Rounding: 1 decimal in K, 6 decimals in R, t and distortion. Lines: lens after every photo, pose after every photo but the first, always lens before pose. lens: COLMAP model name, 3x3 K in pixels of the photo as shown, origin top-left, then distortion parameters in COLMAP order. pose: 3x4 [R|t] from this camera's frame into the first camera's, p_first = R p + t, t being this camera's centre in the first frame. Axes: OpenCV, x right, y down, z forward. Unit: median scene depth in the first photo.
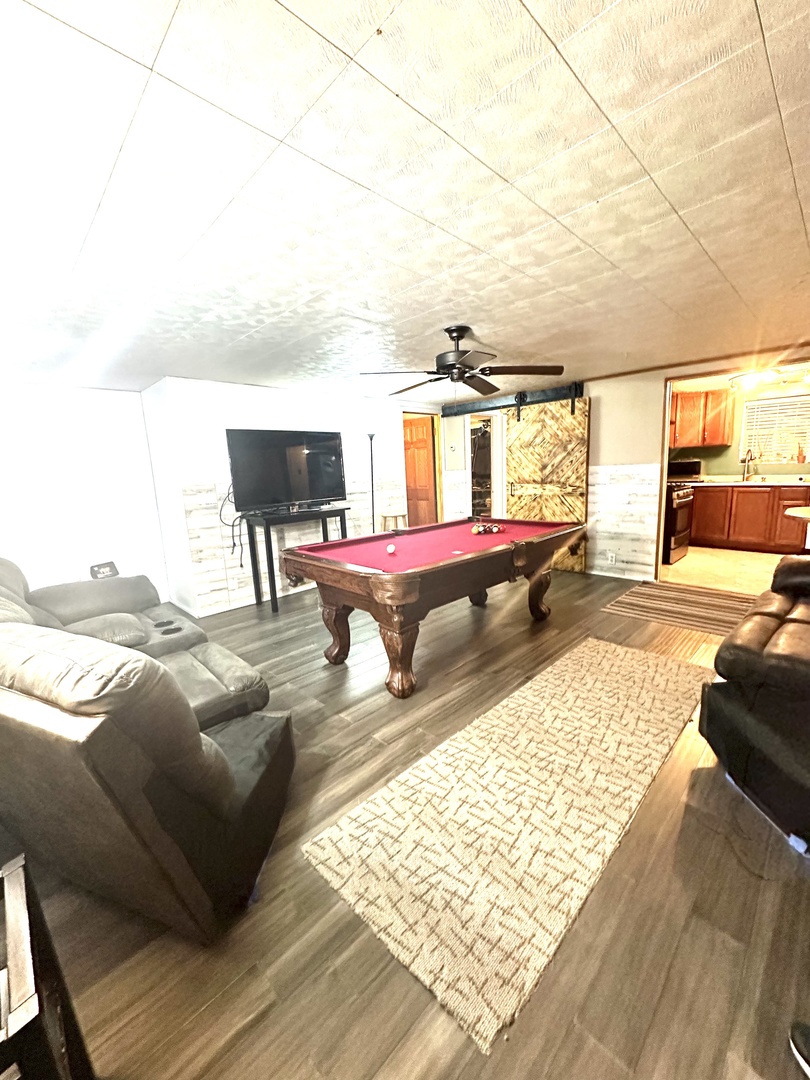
lens RADIAL K [[431.7, 0, 400.8], [0, 431.7, 542.5], [0, 0, 1]] dist [0.002483, 0.000099]
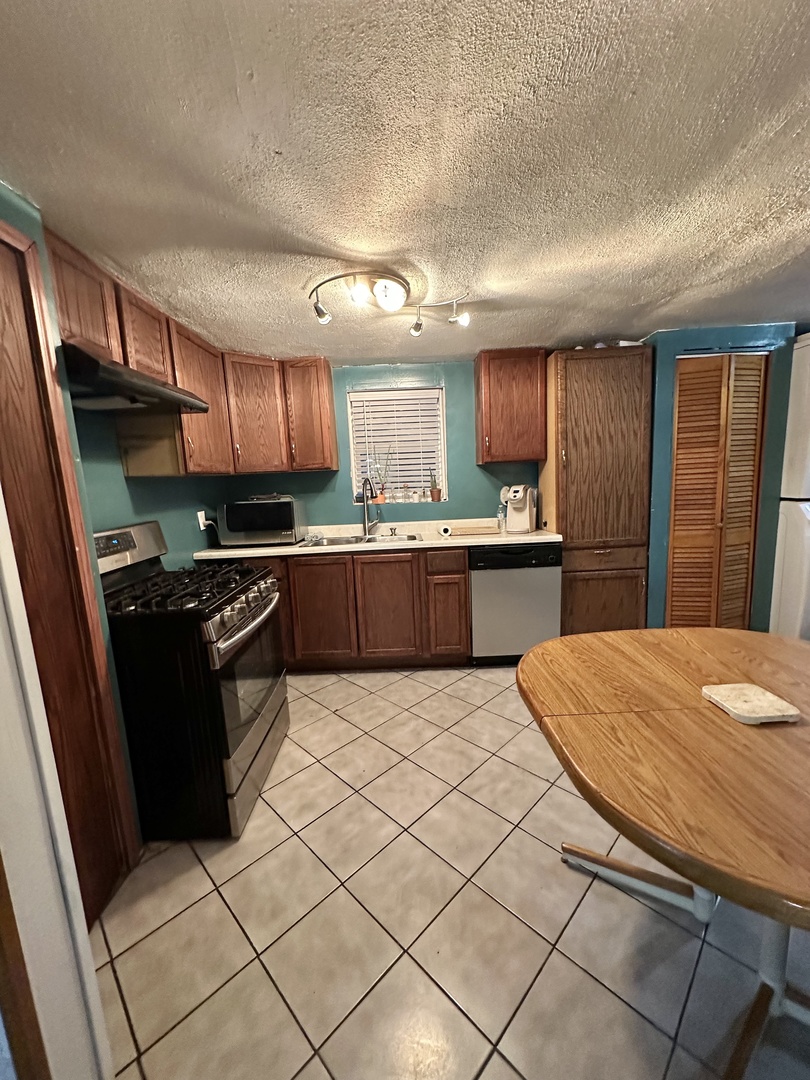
lens RADIAL K [[431.7, 0, 405.1], [0, 431.7, 541.0], [0, 0, 1]] dist [0.002483, 0.000099]
pose [[0.702671, -0.095505, 0.705076, 0.447115], [0.140262, 0.990098, -0.005671, -0.126310], [-0.697552, 0.102881, 0.709110, 0.584908]]
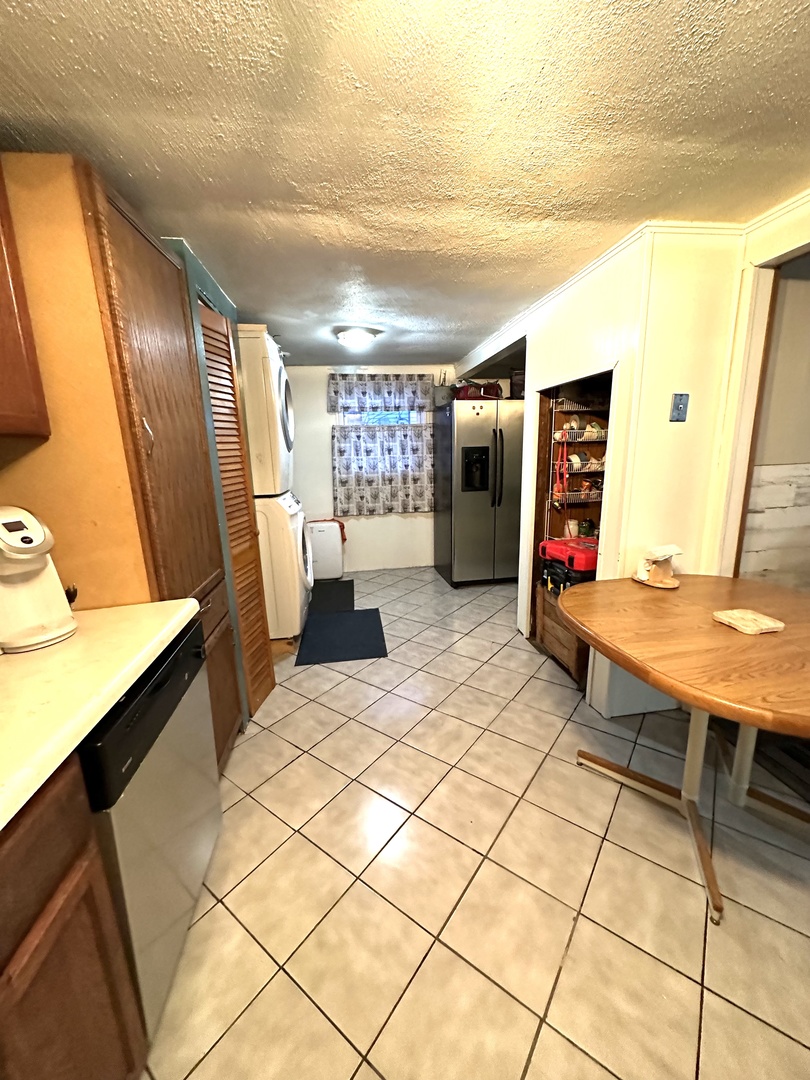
lens RADIAL K [[431.7, 0, 407.9], [0, 431.7, 542.6], [0, 0, 1]] dist [0.002483, 0.000099]
pose [[-0.804647, -0.061584, 0.590551, 0.687490], [0.166532, 0.931277, 0.324022, -0.195304], [-0.569921, 0.359069, -0.739094, 0.902846]]
